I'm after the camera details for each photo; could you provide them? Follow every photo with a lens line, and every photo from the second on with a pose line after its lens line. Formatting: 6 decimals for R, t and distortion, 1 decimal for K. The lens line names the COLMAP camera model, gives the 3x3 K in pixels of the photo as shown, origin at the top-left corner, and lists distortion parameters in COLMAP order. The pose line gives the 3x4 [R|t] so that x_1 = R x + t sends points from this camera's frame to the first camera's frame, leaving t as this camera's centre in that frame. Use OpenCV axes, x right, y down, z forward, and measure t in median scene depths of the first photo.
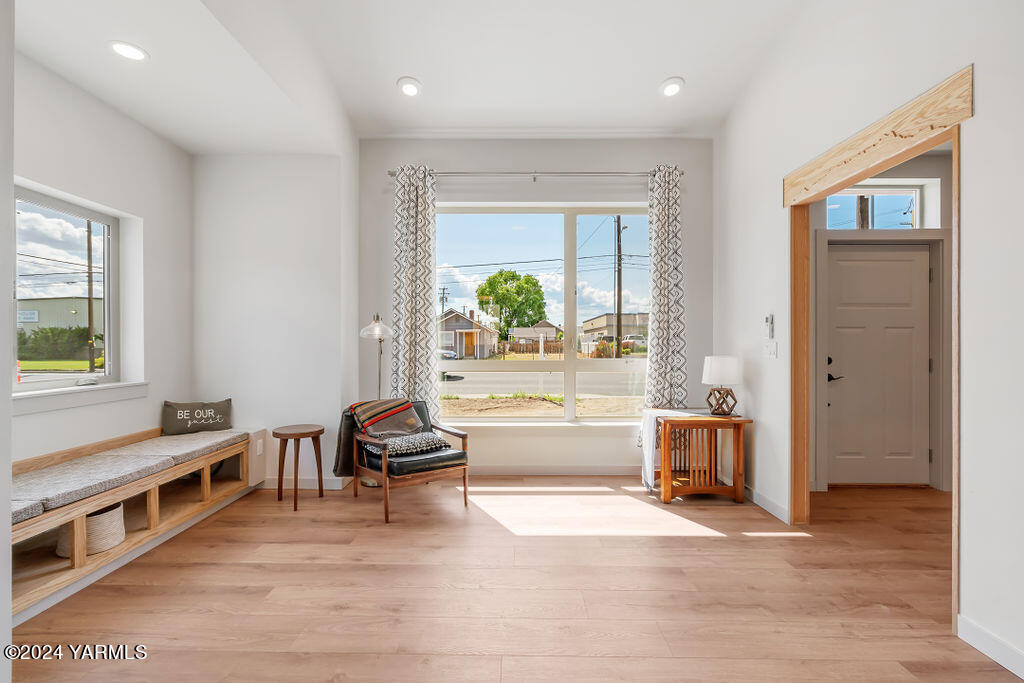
lens RADIAL K [[467.7, 0, 512.0], [0, 467.7, 341.5], [0, 0, 1]] dist [0.001065, 0.000858]
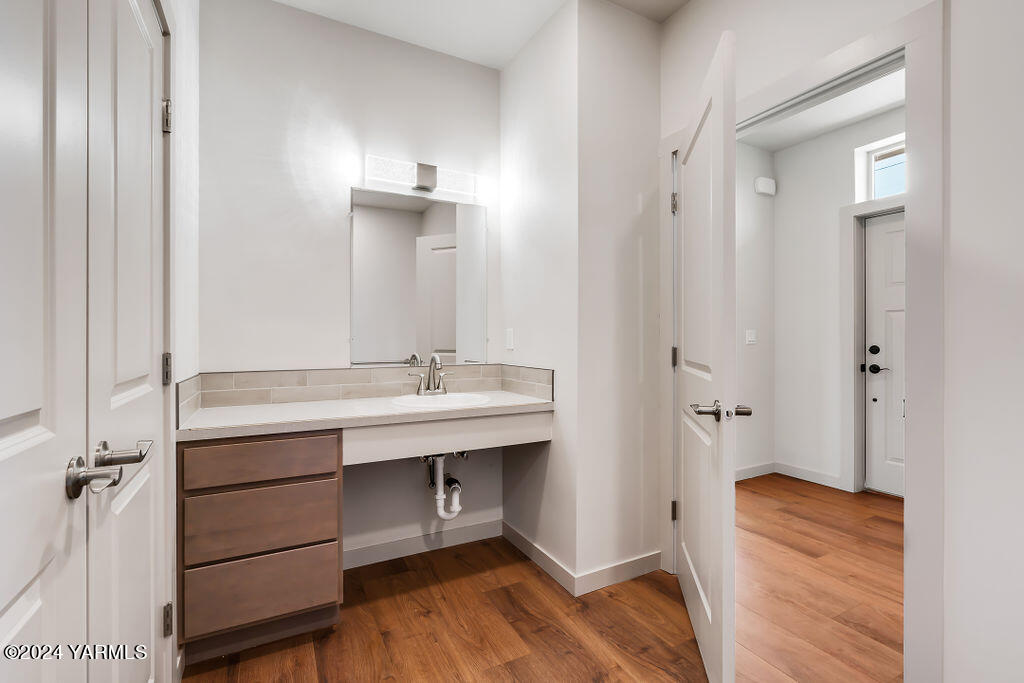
lens RADIAL K [[460.6, 0, 526.0], [0, 460.6, 338.0], [0, 0, 1]] dist [-0.000393, -0.000019]
pose [[0.488829, -0.005020, -0.872365, 1.179070], [0.006078, 0.999979, -0.002348, 0.018069], [0.872359, -0.004154, 0.488849, 0.006107]]
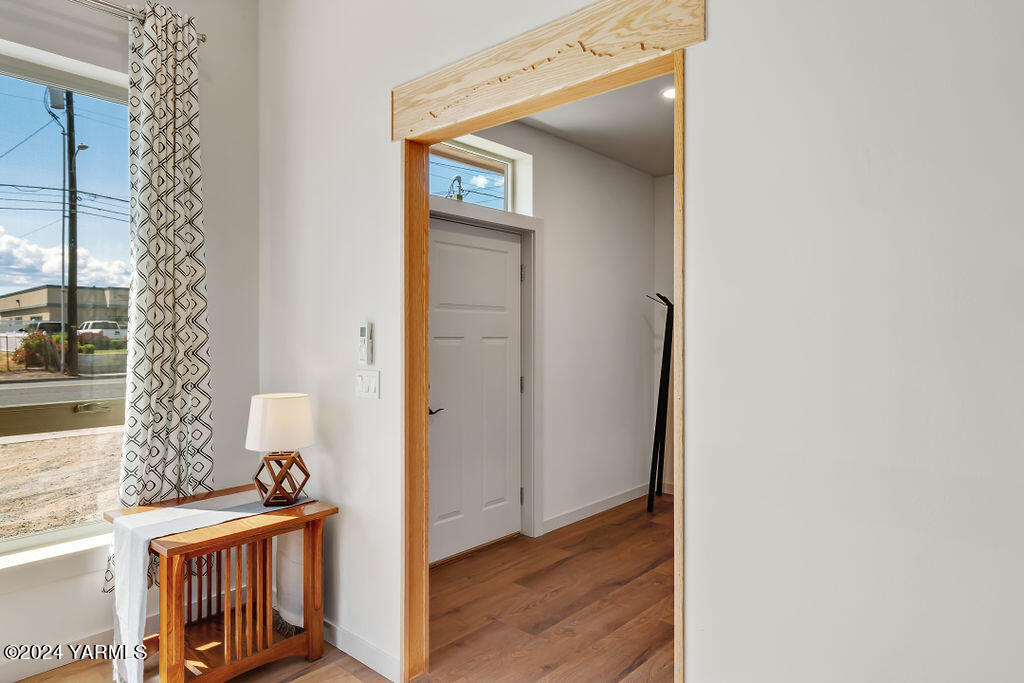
lens RADIAL K [[614.9, 0, 508.2], [0, 614.9, 337.2], [0, 0, 1]] dist [0.006776, -0.000540]
pose [[0.668793, -0.003836, 0.743439, 0.092699], [-0.005306, 0.999937, 0.009934, -0.043344], [-0.743430, -0.010589, 0.668730, 0.327356]]
